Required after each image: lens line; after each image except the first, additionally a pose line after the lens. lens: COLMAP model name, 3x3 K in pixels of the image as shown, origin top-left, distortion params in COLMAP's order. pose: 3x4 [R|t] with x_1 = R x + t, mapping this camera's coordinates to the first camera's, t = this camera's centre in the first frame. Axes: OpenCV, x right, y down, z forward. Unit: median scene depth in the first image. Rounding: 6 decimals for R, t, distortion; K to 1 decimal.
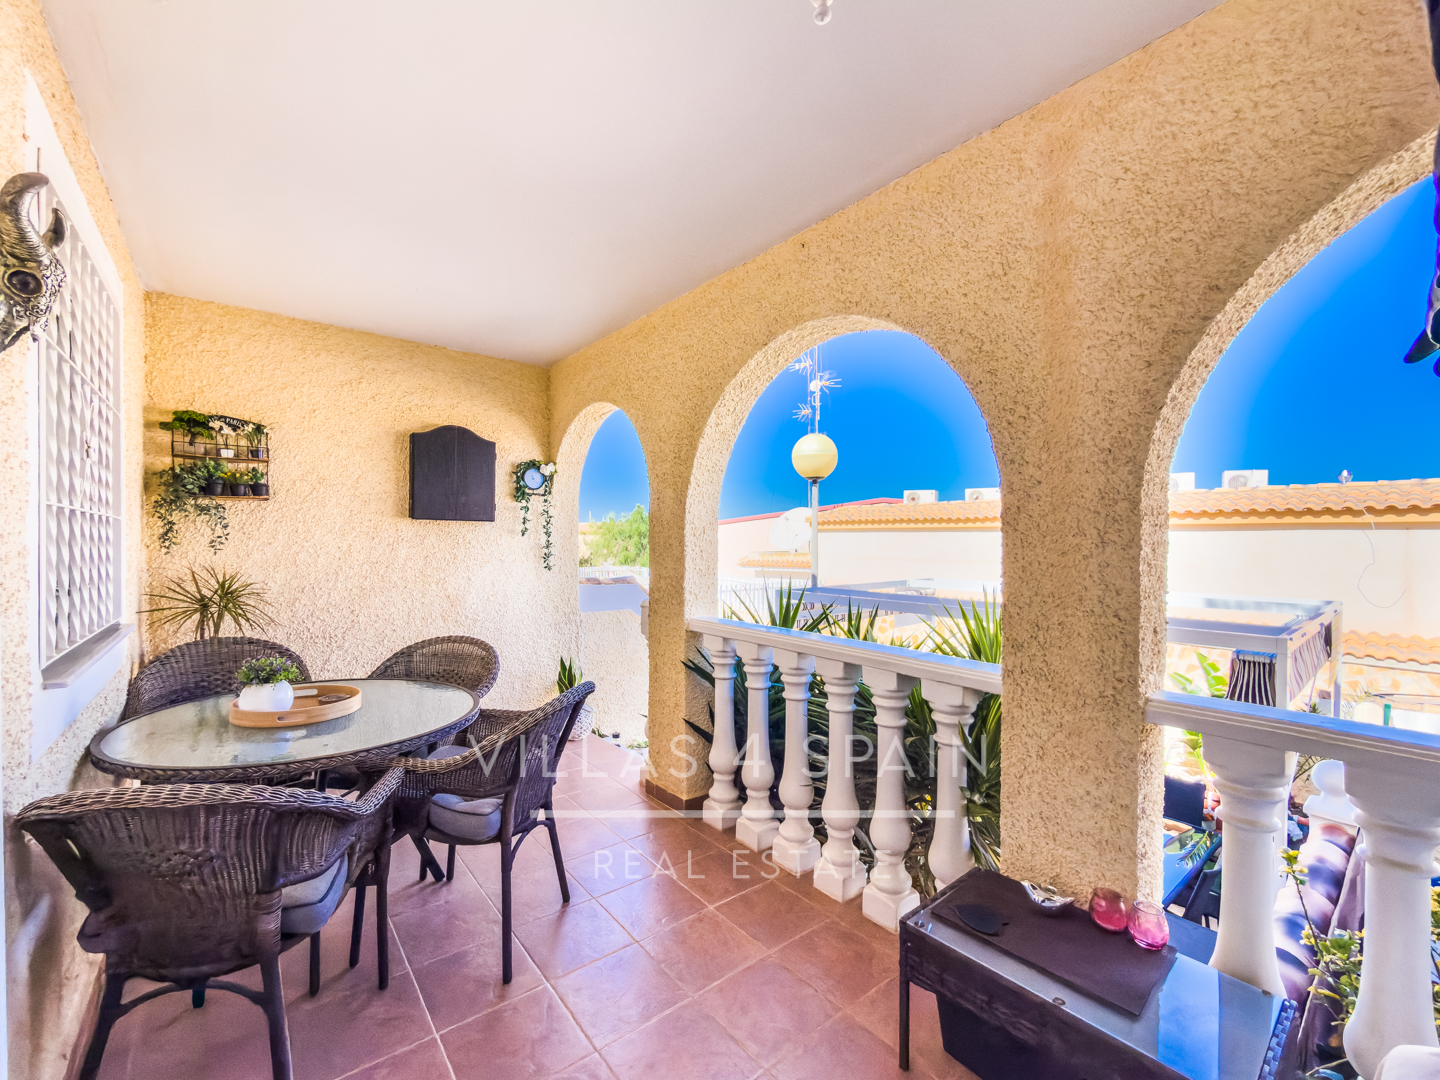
lens RADIAL K [[604.2, 0, 724.7], [0, 604.2, 542.6], [0, 0, 1]] dist [-0.001167, 0.000660]
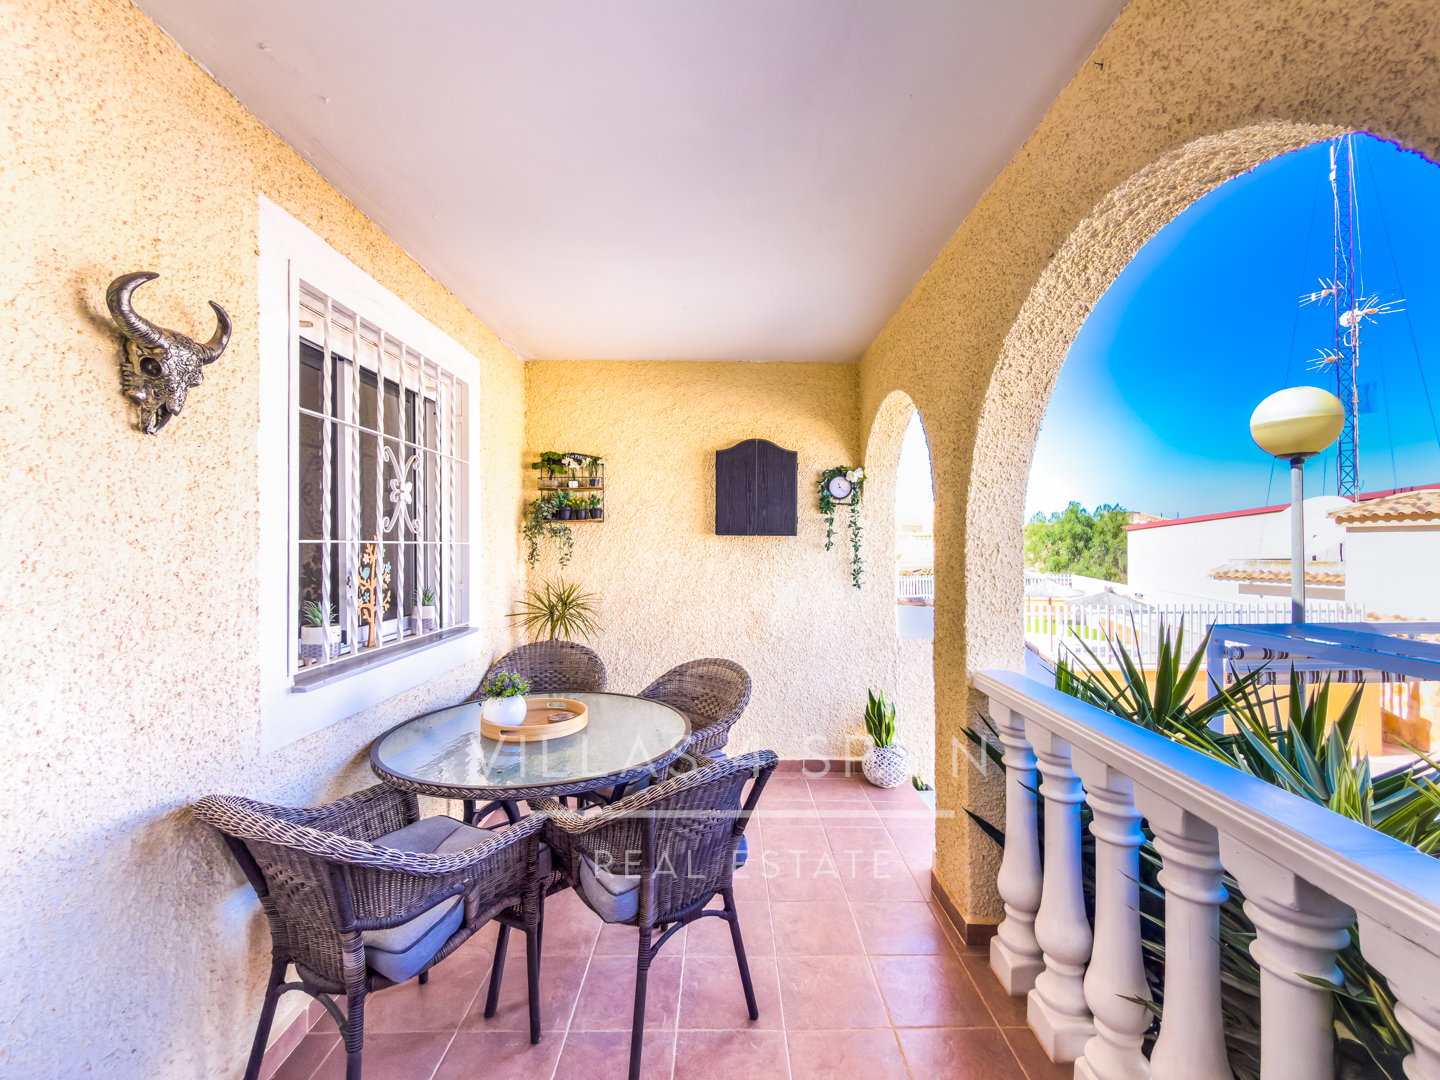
lens RADIAL K [[604.2, 0, 735.1], [0, 604.2, 539.1], [0, 0, 1]] dist [-0.001167, 0.000660]
pose [[0.788142, -0.010392, -0.615405, 0.151502], [0.003883, 0.999922, -0.011912, -0.022627], [0.615481, 0.006999, 0.788121, 0.242804]]
